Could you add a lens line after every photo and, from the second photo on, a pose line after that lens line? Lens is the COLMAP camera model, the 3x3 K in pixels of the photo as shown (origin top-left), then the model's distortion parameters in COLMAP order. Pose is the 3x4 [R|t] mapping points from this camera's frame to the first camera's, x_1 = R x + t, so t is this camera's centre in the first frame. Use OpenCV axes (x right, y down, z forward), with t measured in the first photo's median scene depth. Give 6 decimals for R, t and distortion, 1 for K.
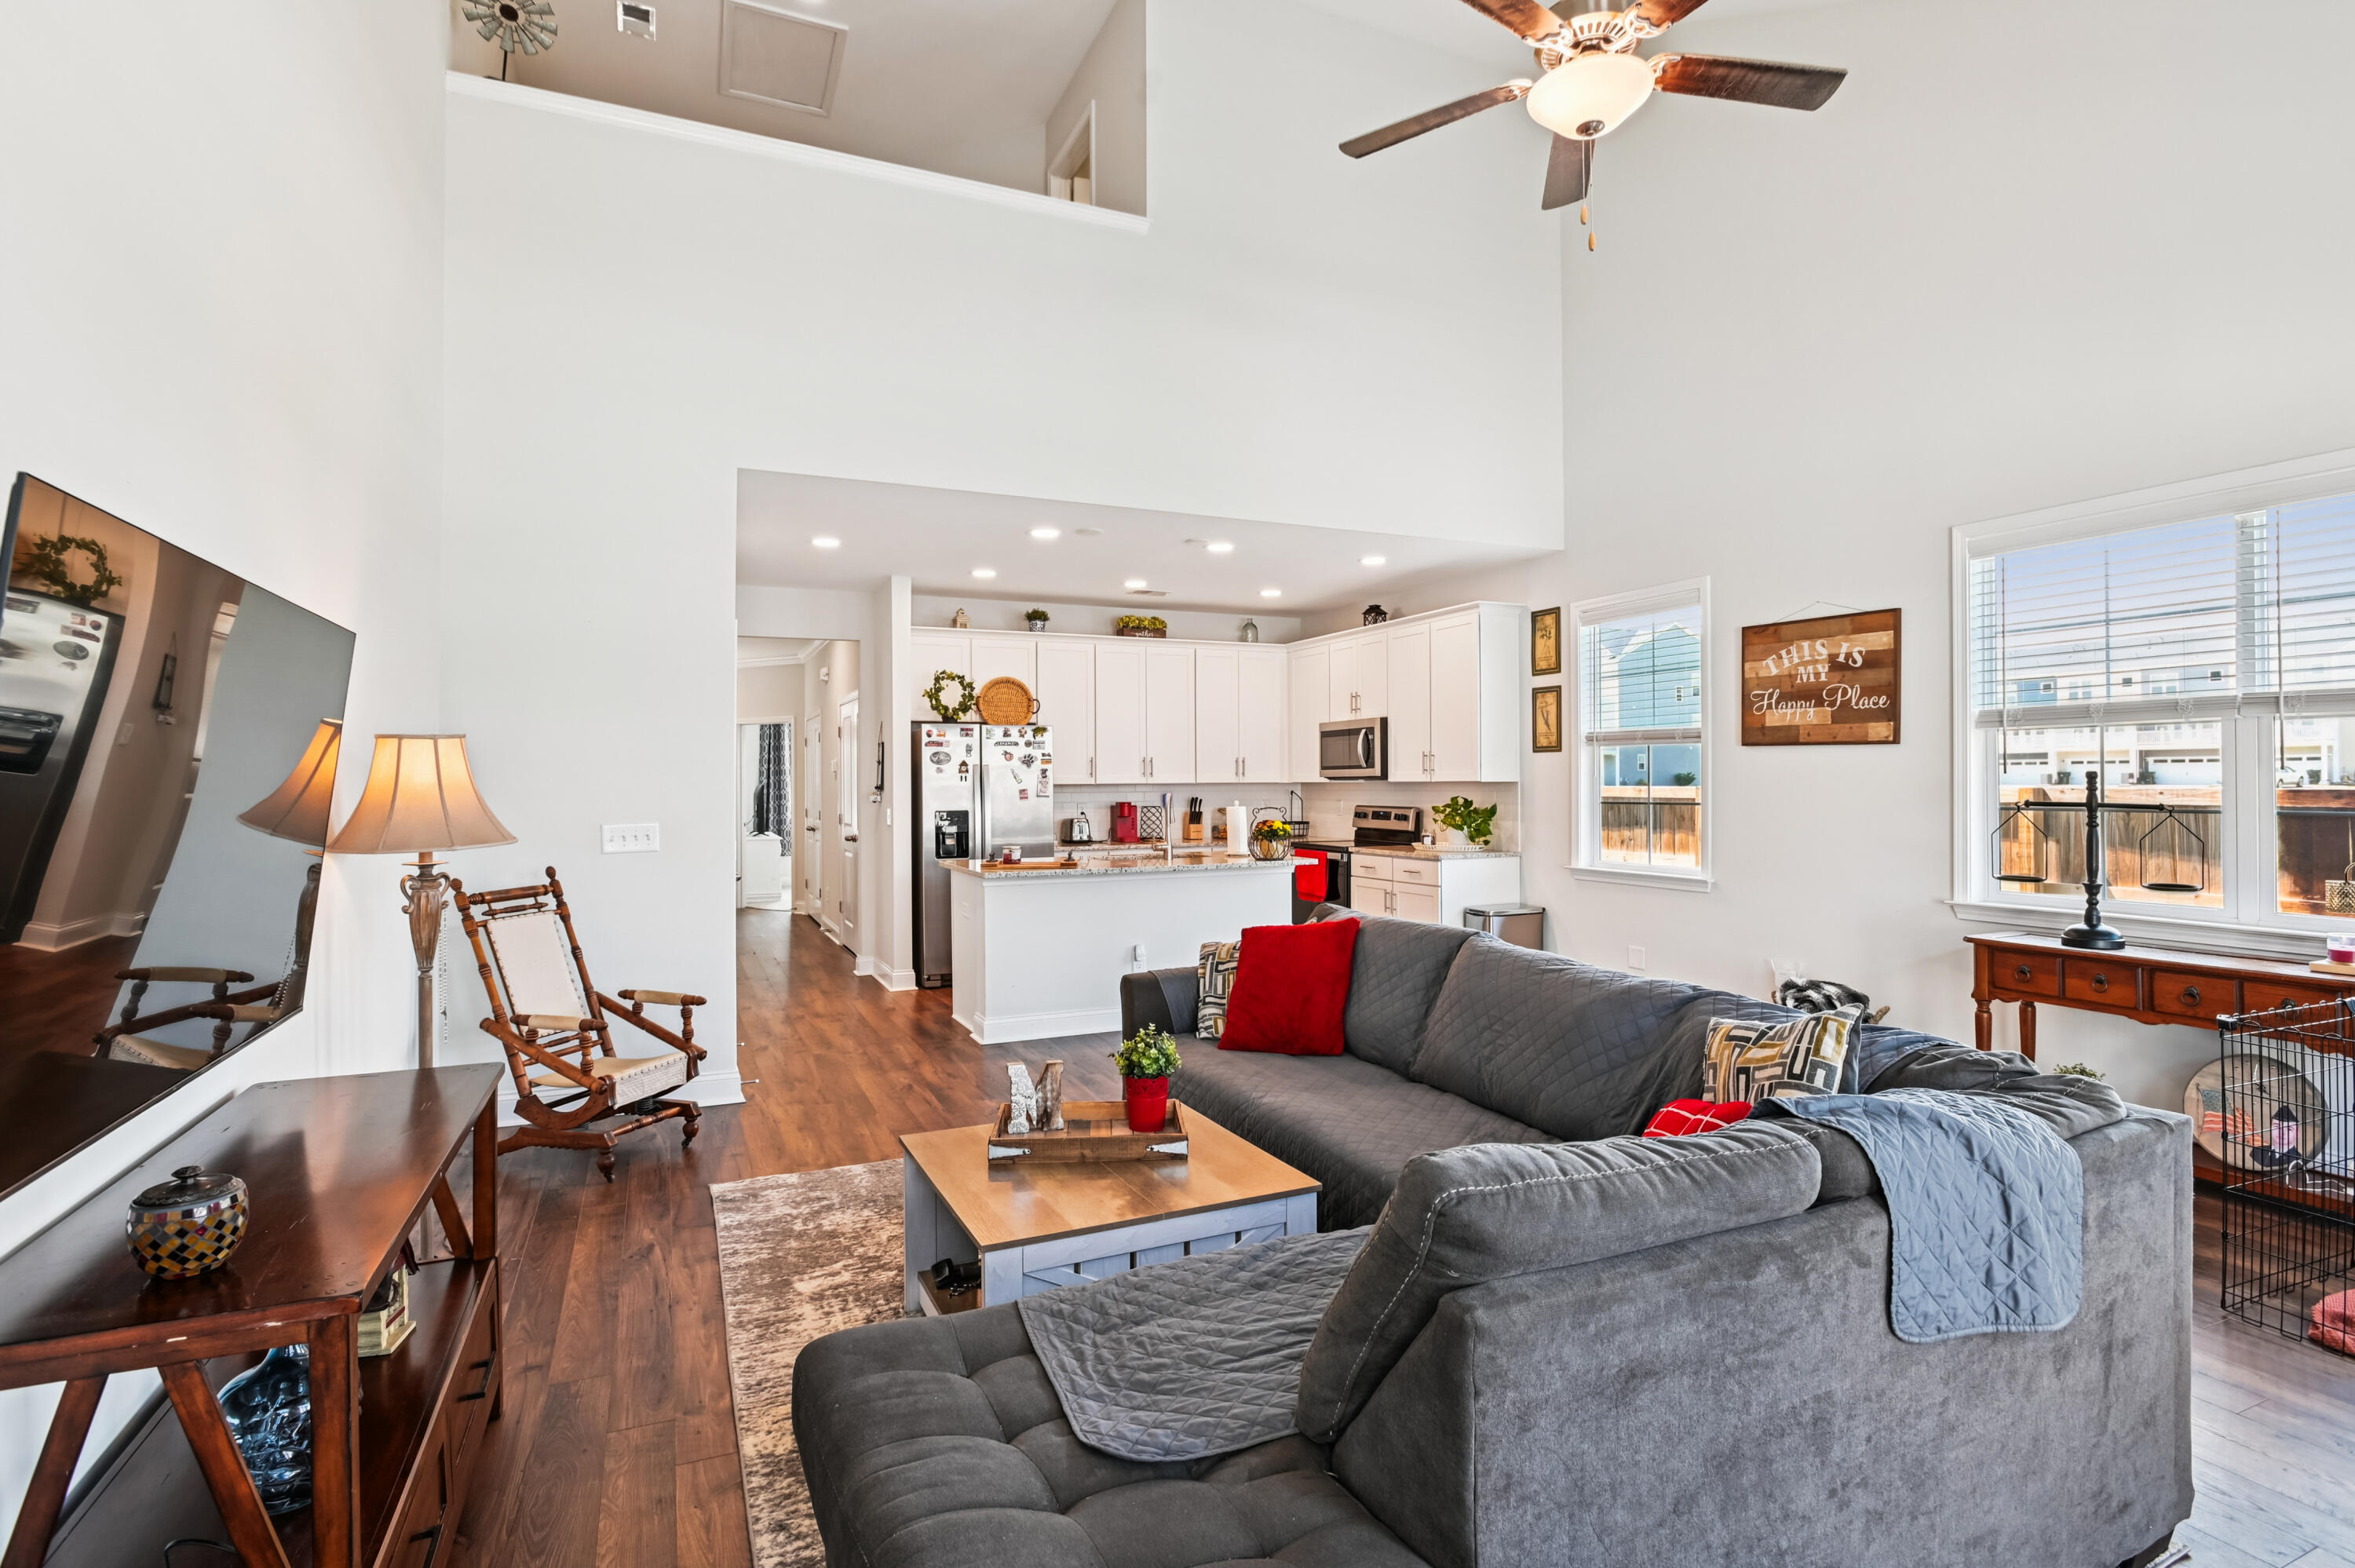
lens RADIAL K [[1145.7, 0, 1196.5], [0, 1145.7, 776.8], [0, 0, 1]] dist [-0.016485, 0.001072]
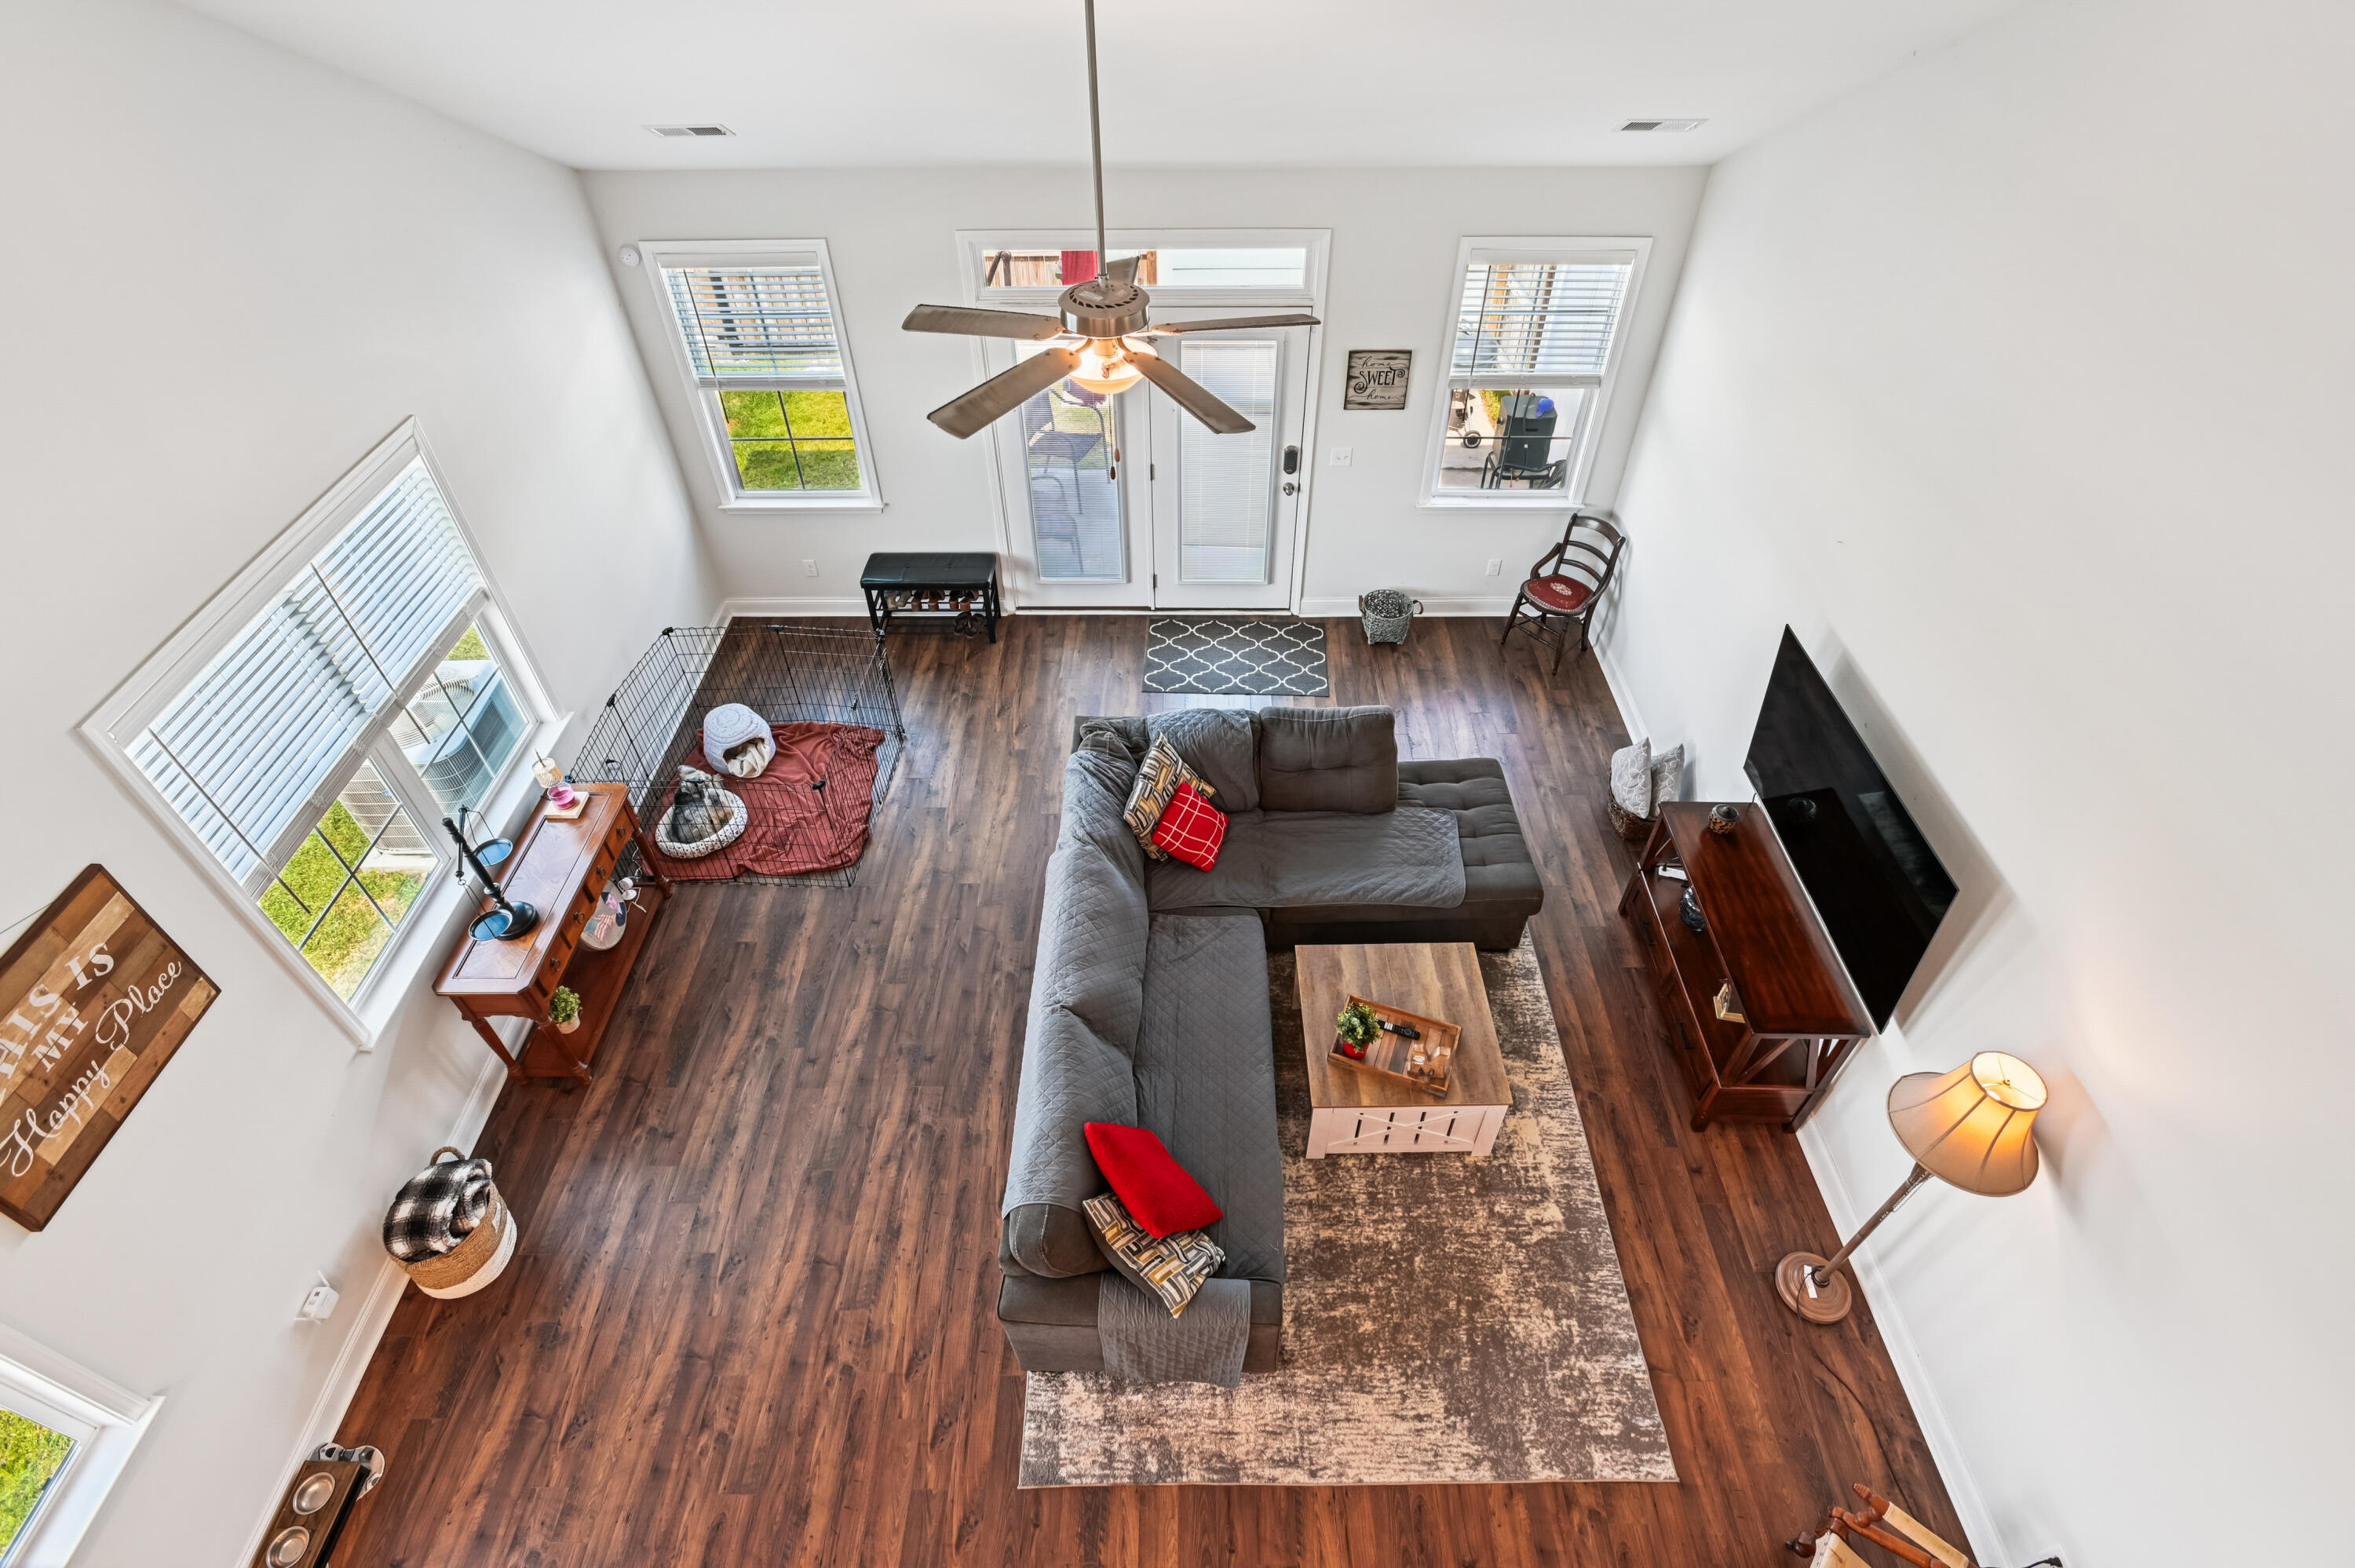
lens RADIAL K [[1145.7, 0, 1181.8], [0, 1145.7, 772.4], [0, 0, 1]] dist [-0.016485, 0.001072]
pose [[-0.904610, -0.284551, 0.317351, -0.117834], [0.009268, 0.731228, 0.682070, -0.563769], [-0.426139, 0.619949, -0.658839, 1.029190]]
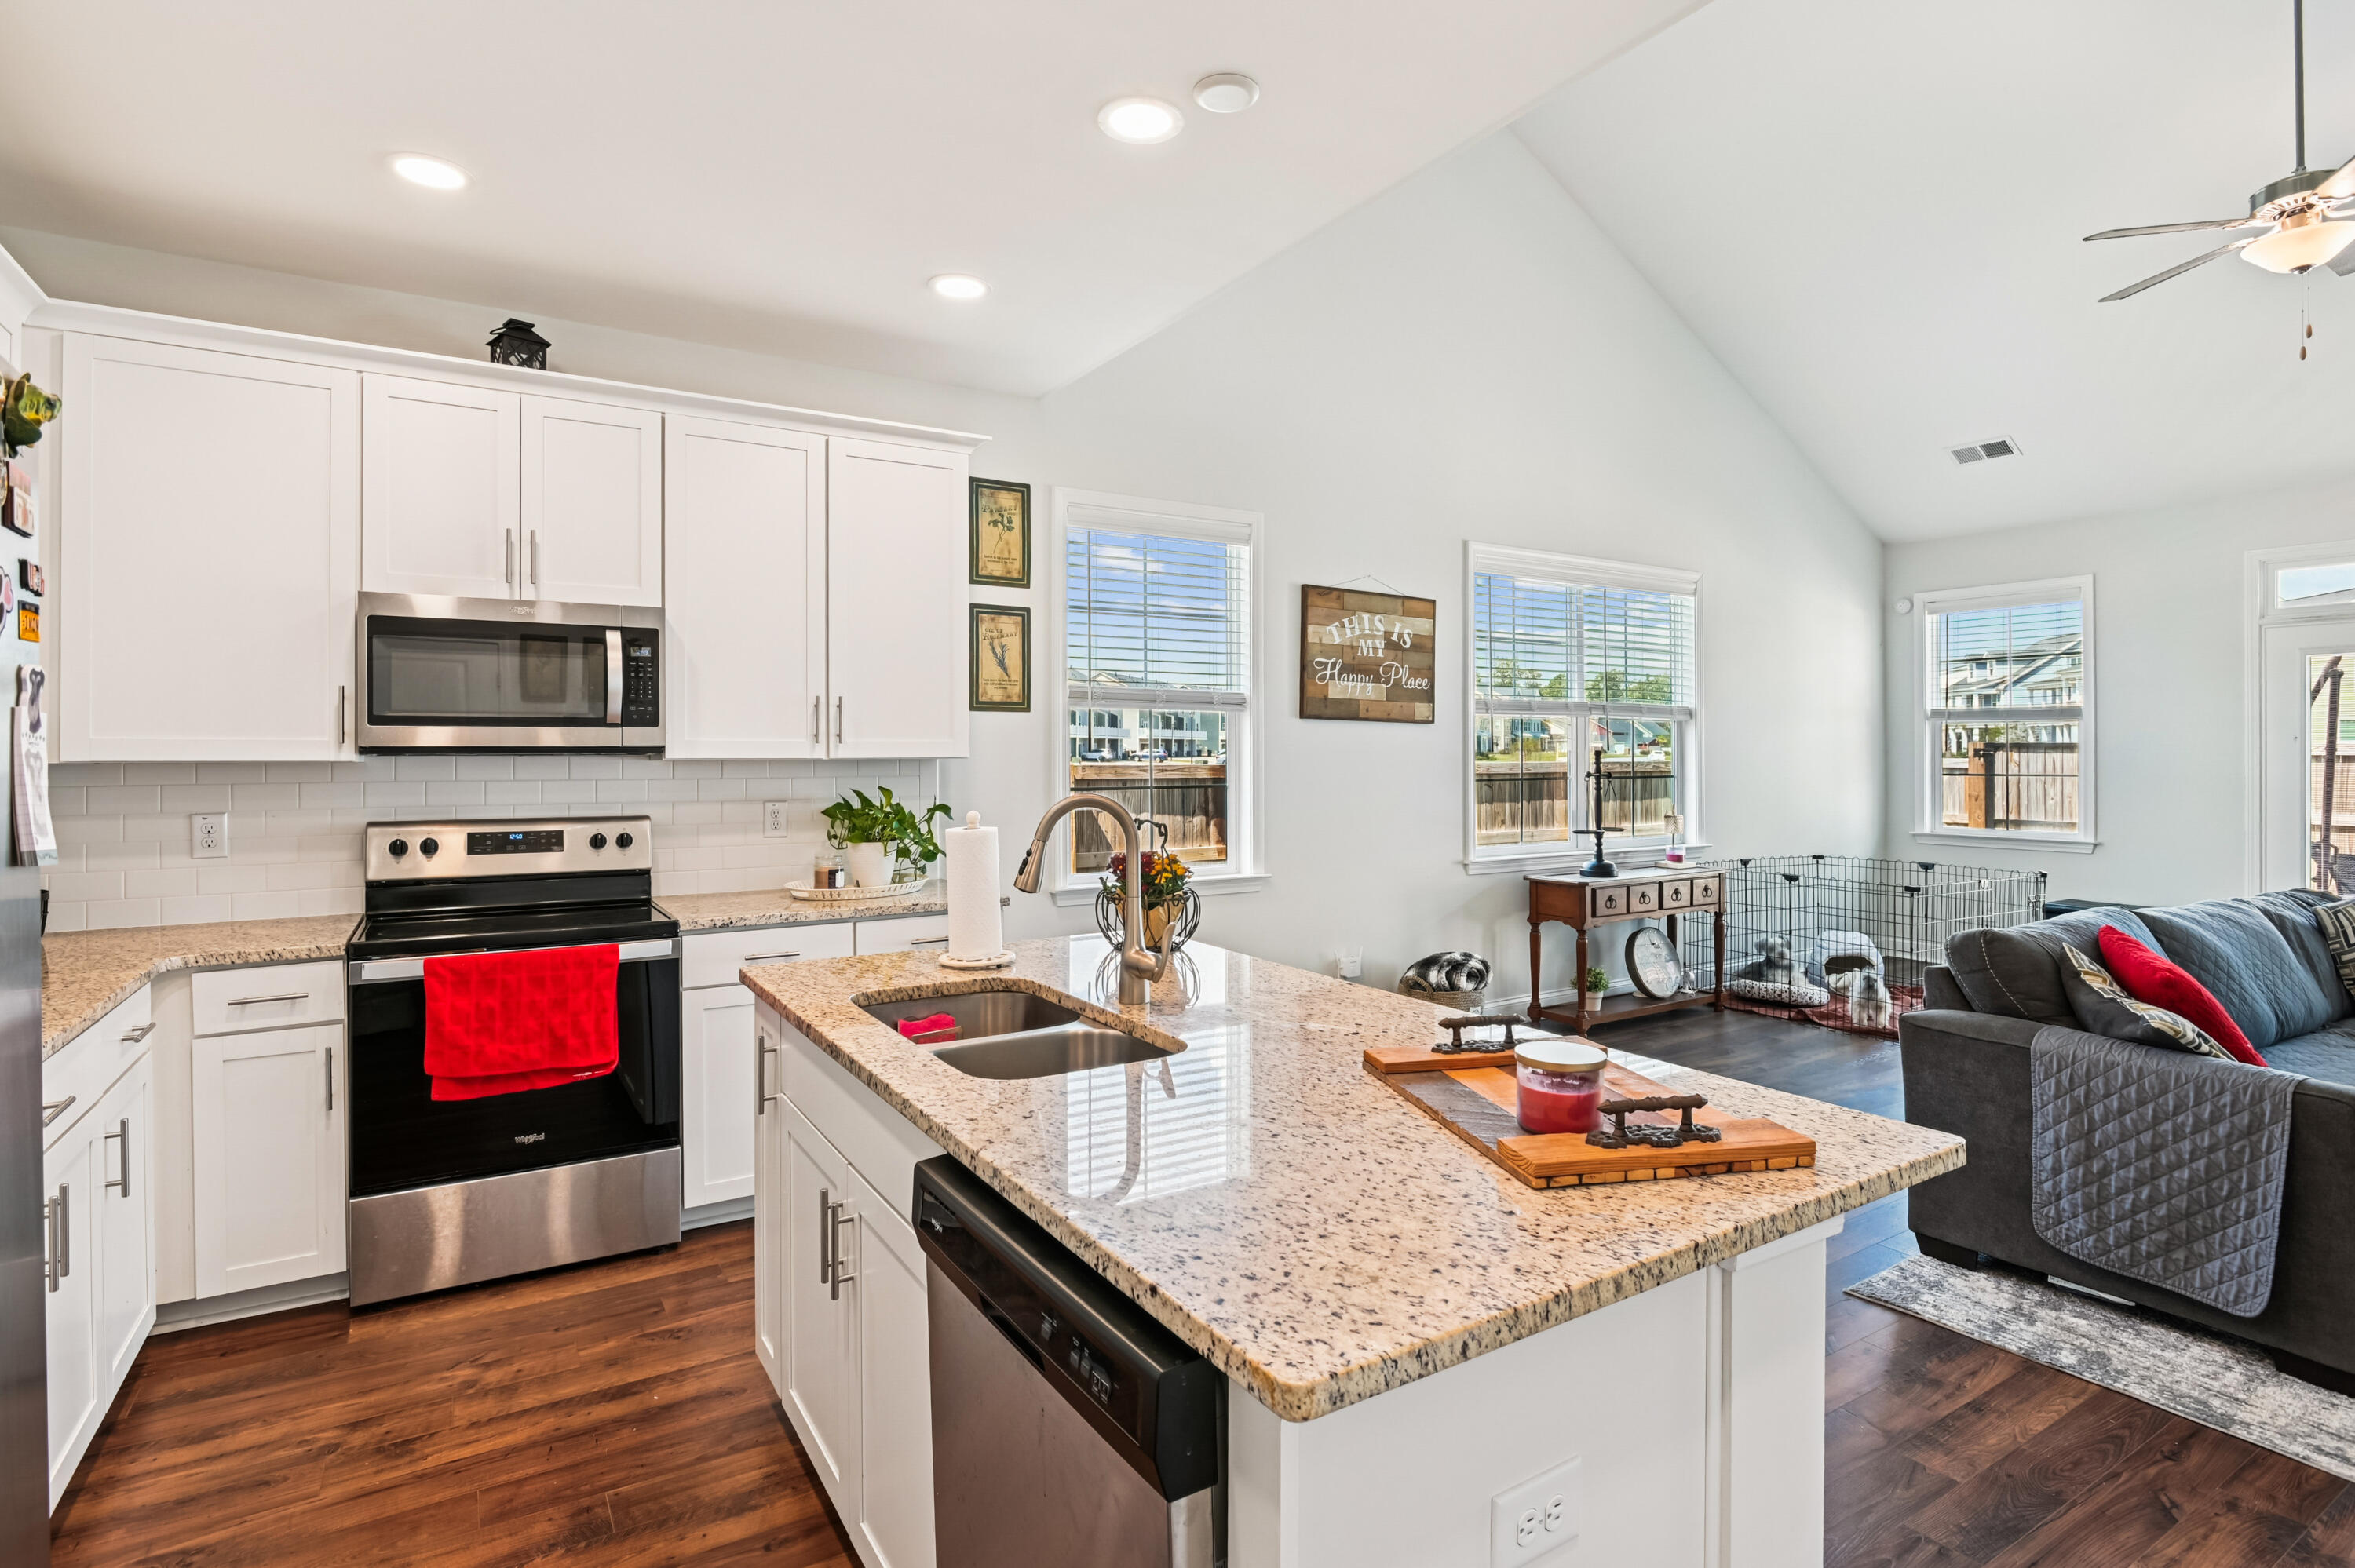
lens RADIAL K [[1145.7, 0, 1175.9], [0, 1145.7, 768.9], [0, 0, 1]] dist [-0.016485, 0.001072]
pose [[-0.112611, -0.011895, 0.993568, -0.415219], [-0.004436, 0.999924, 0.011469, 0.003038], [-0.993629, -0.003116, -0.112655, 1.251643]]
